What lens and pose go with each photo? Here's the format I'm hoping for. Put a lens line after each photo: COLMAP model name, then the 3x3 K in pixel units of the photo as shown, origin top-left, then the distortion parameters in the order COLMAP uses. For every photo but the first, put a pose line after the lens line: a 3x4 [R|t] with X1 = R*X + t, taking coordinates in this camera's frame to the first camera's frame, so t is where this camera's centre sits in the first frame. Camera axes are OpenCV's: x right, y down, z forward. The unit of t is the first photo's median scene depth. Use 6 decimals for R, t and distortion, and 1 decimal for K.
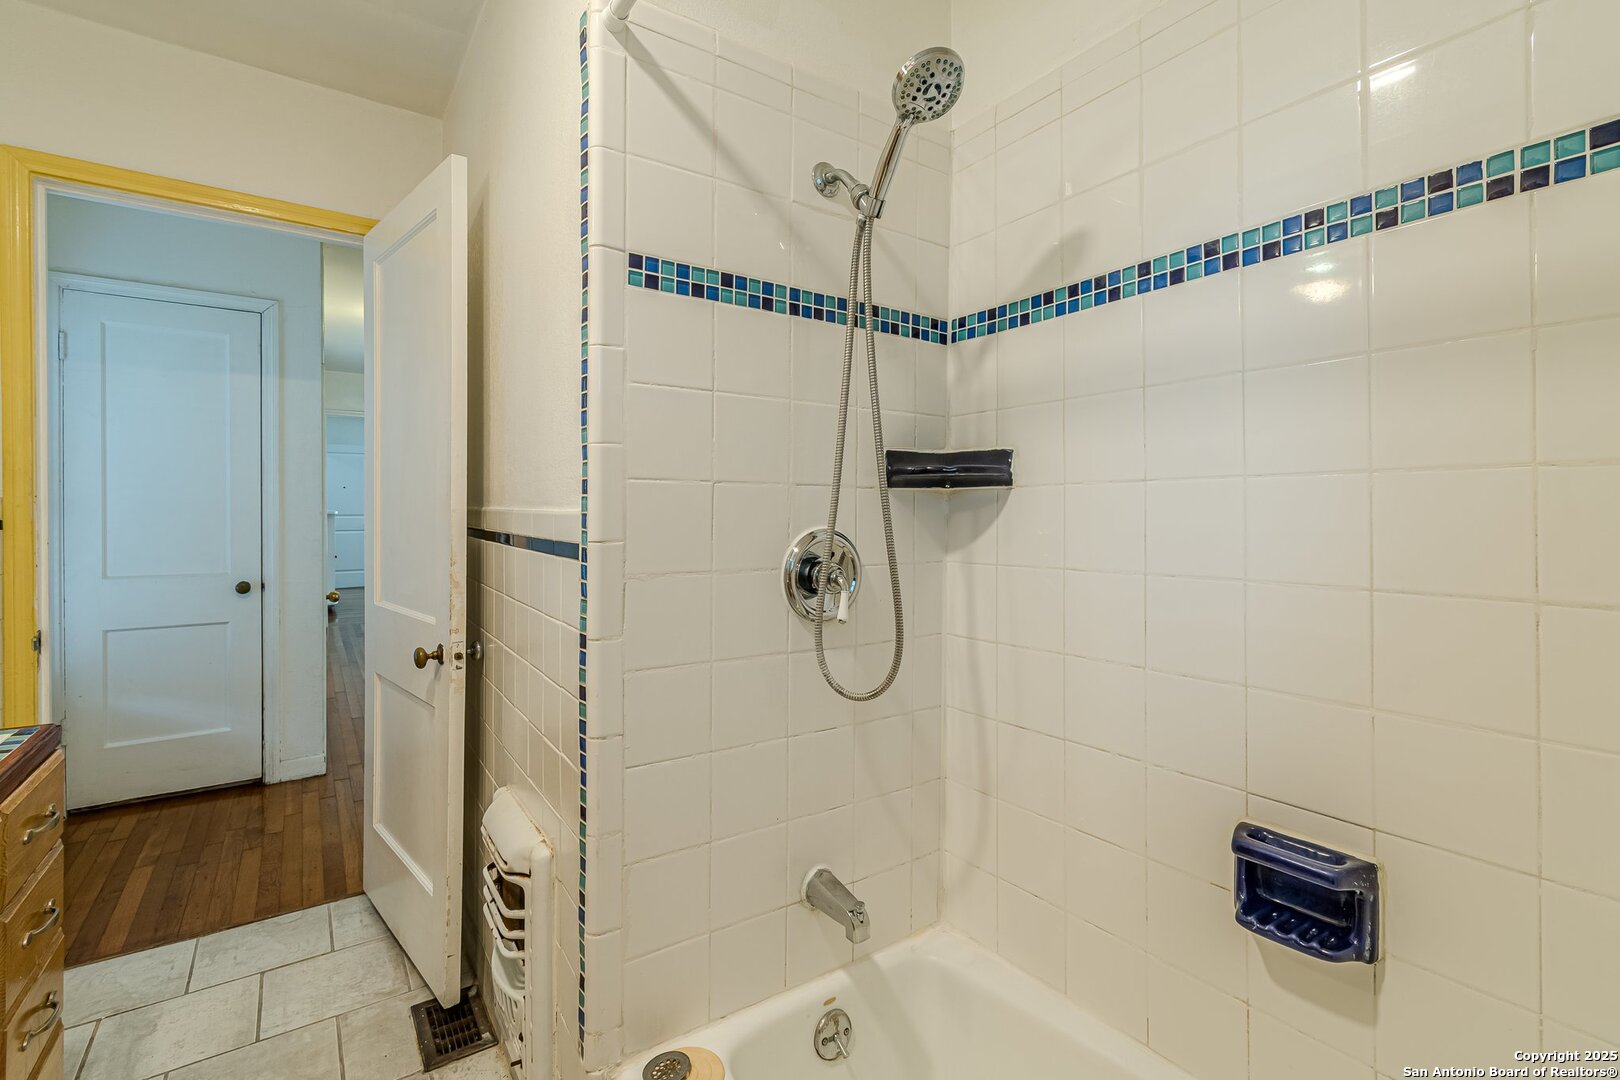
lens RADIAL K [[727.8, 0, 810.4], [0, 727.8, 514.0], [0, 0, 1]] dist [0.001254, -0.000366]
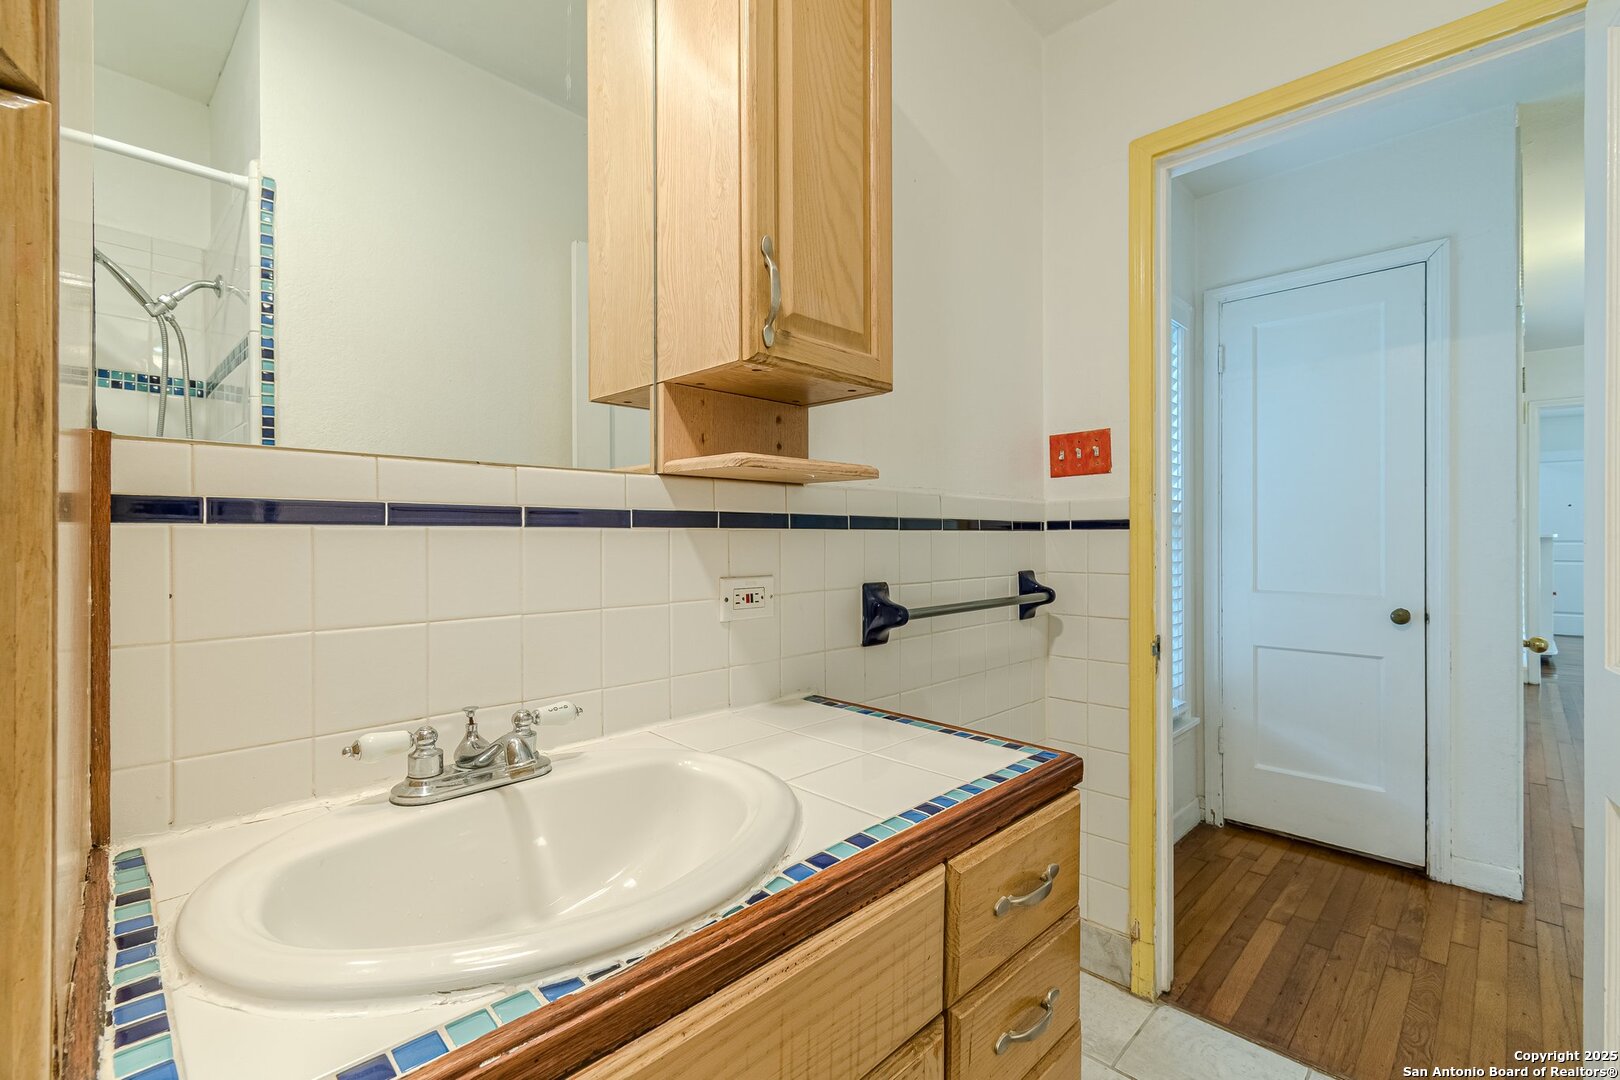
lens RADIAL K [[721.9, 0, 812.1], [0, 721.9, 538.5], [0, 0, 1]] dist [0.001615, -0.000939]
pose [[0.188775, -0.003113, -0.982016, -0.138249], [-0.006849, 0.999966, -0.004487, 0.025941], [0.981997, 0.007573, 0.188747, 0.239053]]
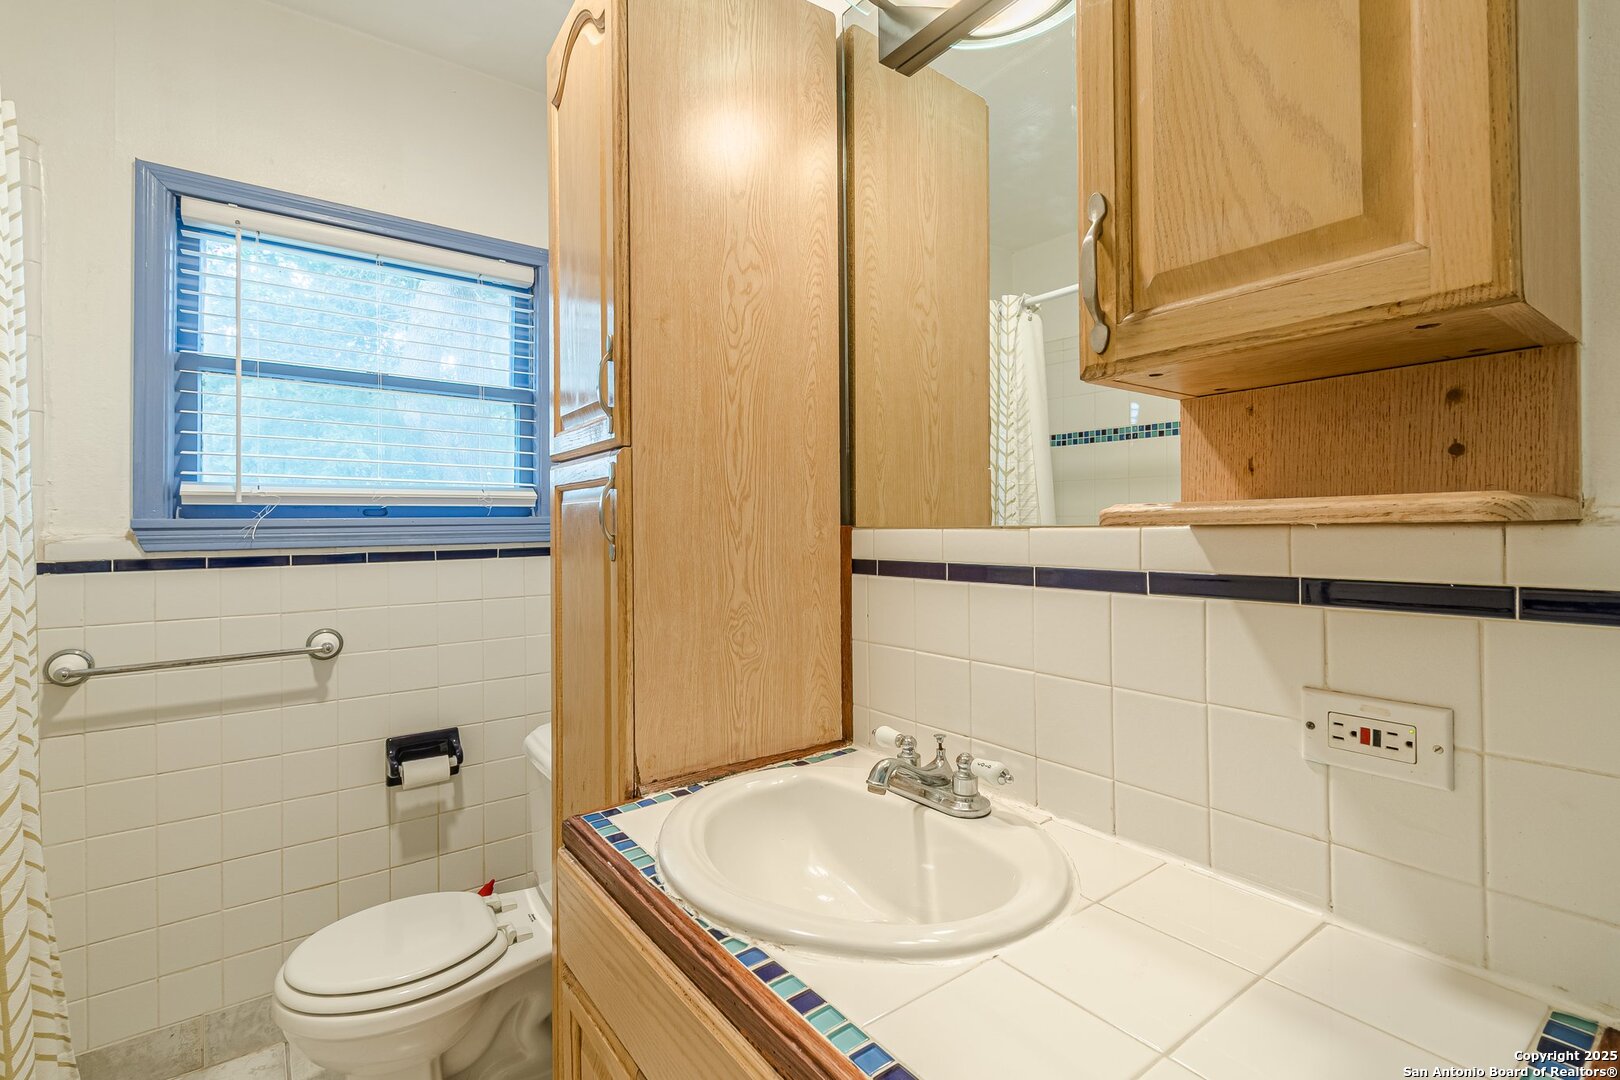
lens RADIAL K [[741.1, 0, 814.6], [0, 741.1, 522.5], [0, 0, 1]] dist [0.000509, -0.000200]
pose [[-0.999546, 0.003405, -0.029924, -0.389401], [0.003378, 0.999994, 0.000980, -0.013272], [0.029927, 0.000879, -0.999552, 0.535466]]
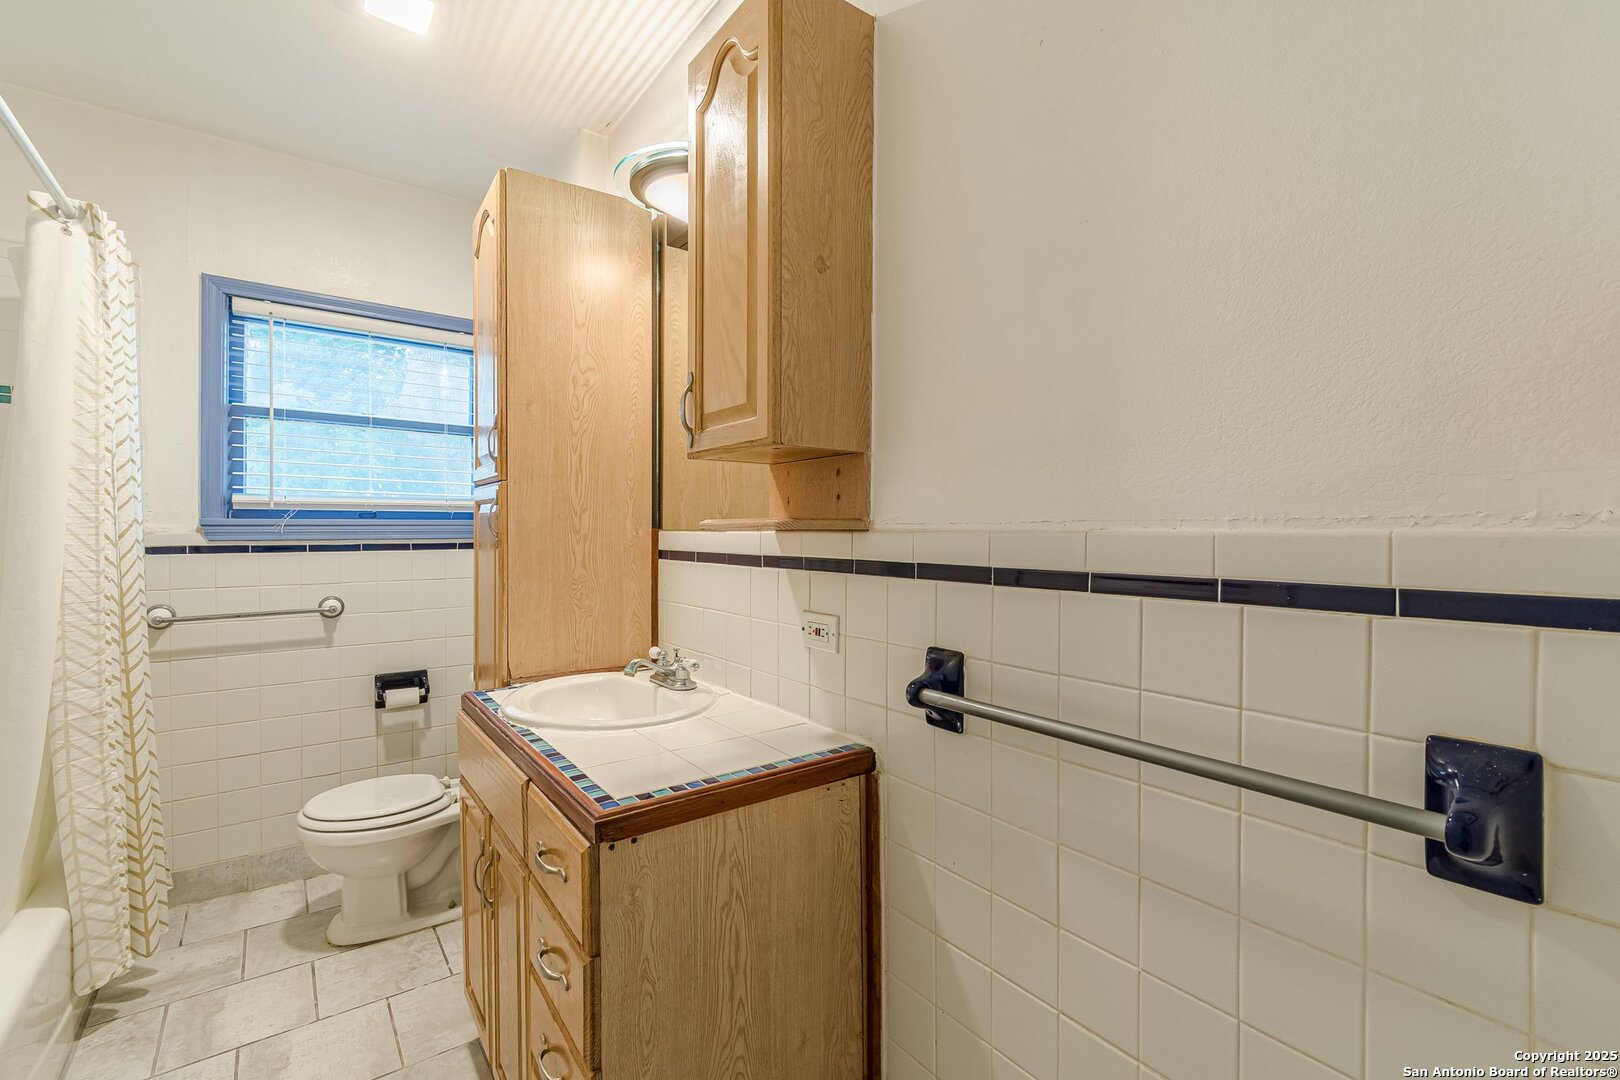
lens RADIAL K [[714.7, 0, 813.0], [0, 714.7, 539.1], [0, 0, 1]] dist [0.000553, 0.000048]
pose [[-0.999564, -0.008661, -0.028225, -0.569373], [-0.009195, 0.999780, 0.018847, -0.015531], [0.028056, 0.019098, -0.999424, 0.802998]]
